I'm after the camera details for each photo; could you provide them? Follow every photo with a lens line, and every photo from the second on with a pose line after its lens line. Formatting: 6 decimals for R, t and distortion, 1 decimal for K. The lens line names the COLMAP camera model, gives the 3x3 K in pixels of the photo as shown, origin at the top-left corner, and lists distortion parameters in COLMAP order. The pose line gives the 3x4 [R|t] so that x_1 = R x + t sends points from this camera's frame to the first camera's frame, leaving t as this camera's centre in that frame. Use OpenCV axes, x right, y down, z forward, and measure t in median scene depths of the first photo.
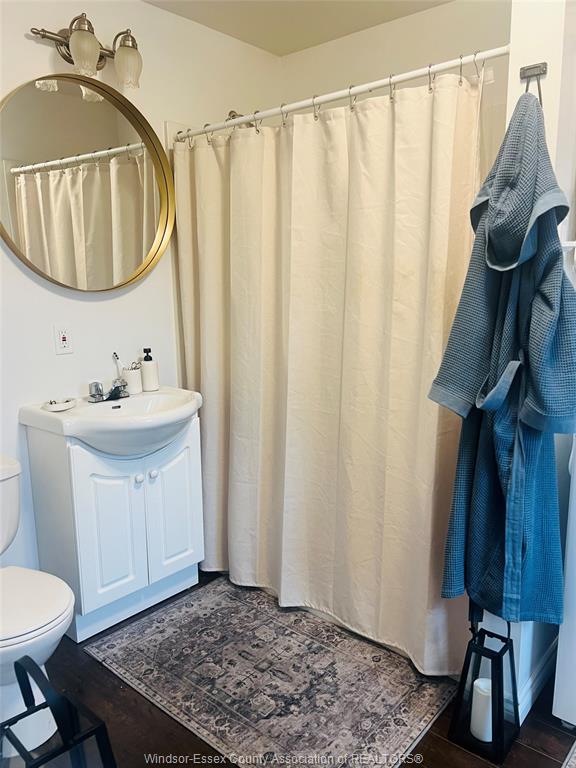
lens RADIAL K [[580.0, 0, 287.8], [0, 580.0, 384.5], [0, 0, 1]] dist [0.002141, 0.010436]
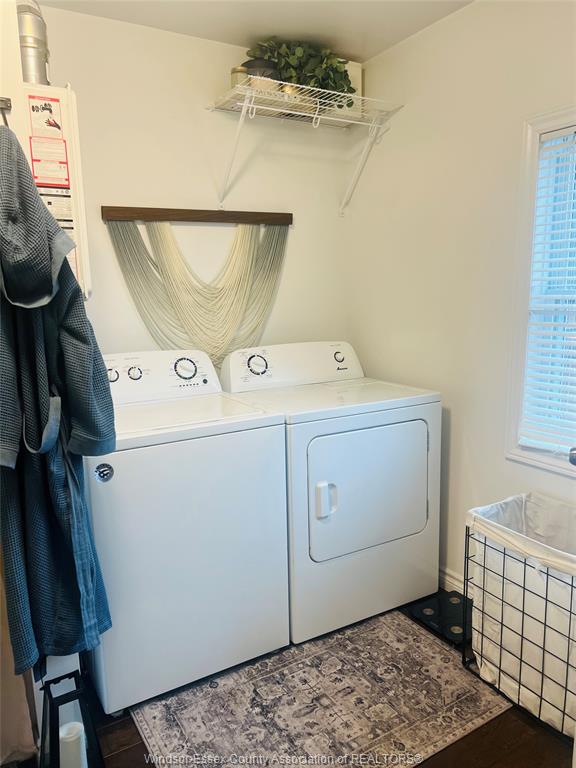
lens RADIAL K [[580.0, 0, 287.9], [0, 580.0, 384.1], [0, 0, 1]] dist [0.002141, 0.010436]
pose [[0.312062, -0.160319, 0.936437, -0.402840], [0.185676, 0.976944, 0.105379, -0.090759], [-0.931741, 0.140989, 0.334635, 0.284091]]
